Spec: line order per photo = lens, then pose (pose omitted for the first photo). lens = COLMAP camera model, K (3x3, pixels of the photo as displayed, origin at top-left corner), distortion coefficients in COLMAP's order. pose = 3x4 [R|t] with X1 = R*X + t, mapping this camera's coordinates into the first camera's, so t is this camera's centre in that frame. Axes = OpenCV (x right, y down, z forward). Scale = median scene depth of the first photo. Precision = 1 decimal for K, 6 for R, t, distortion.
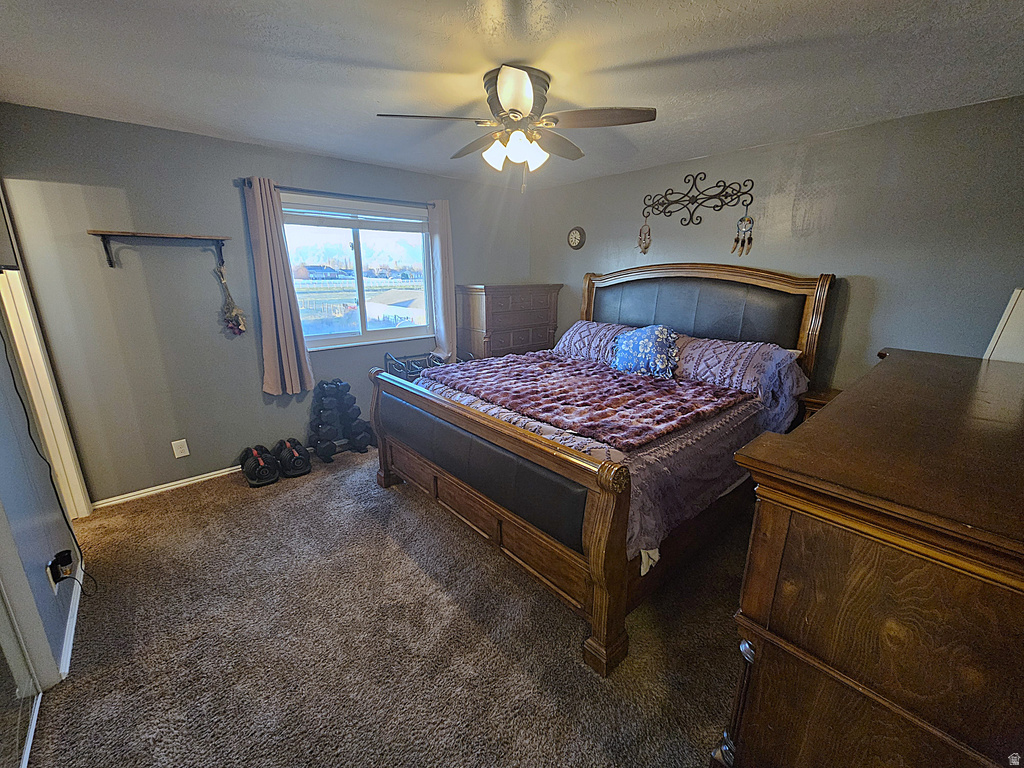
lens RADIAL K [[420.2, 0, 513.6], [0, 420.2, 384.2], [0, 0, 1]] dist [-0.001562, -0.002221]
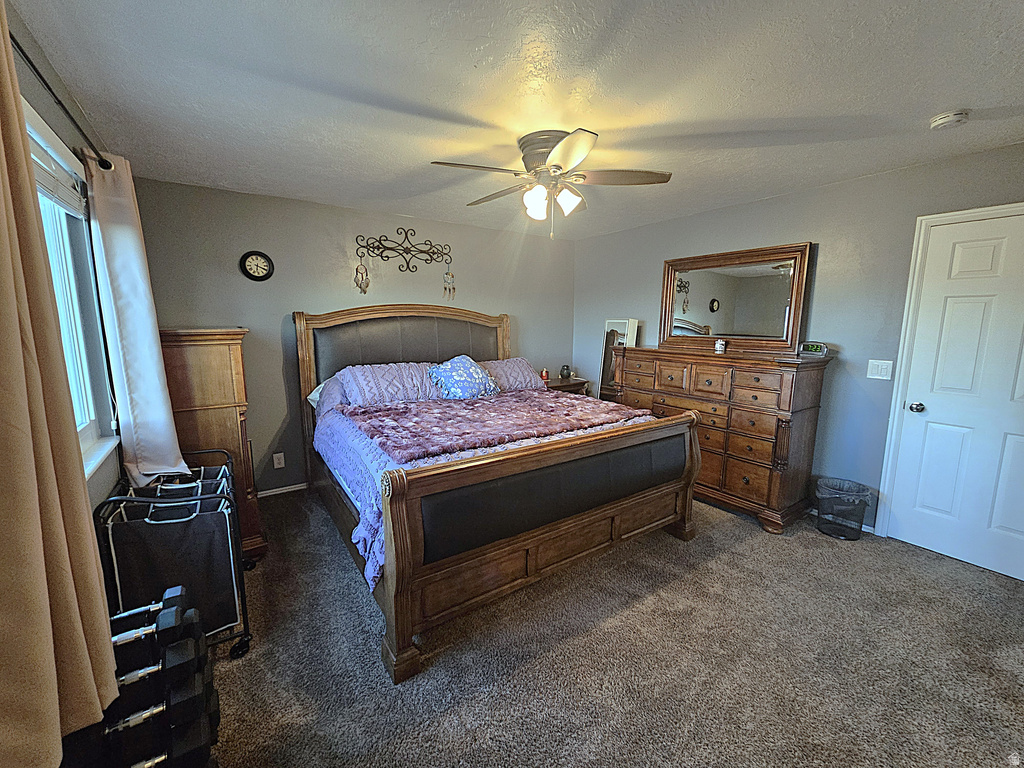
lens RADIAL K [[420.2, 0, 513.8], [0, 420.2, 386.2], [0, 0, 1]] dist [-0.001562, -0.002221]
pose [[0.128514, -0.150655, 0.980198, -0.719947], [0.257696, 0.959514, 0.113690, -0.140001], [-0.957641, 0.237983, 0.162134, 0.628022]]
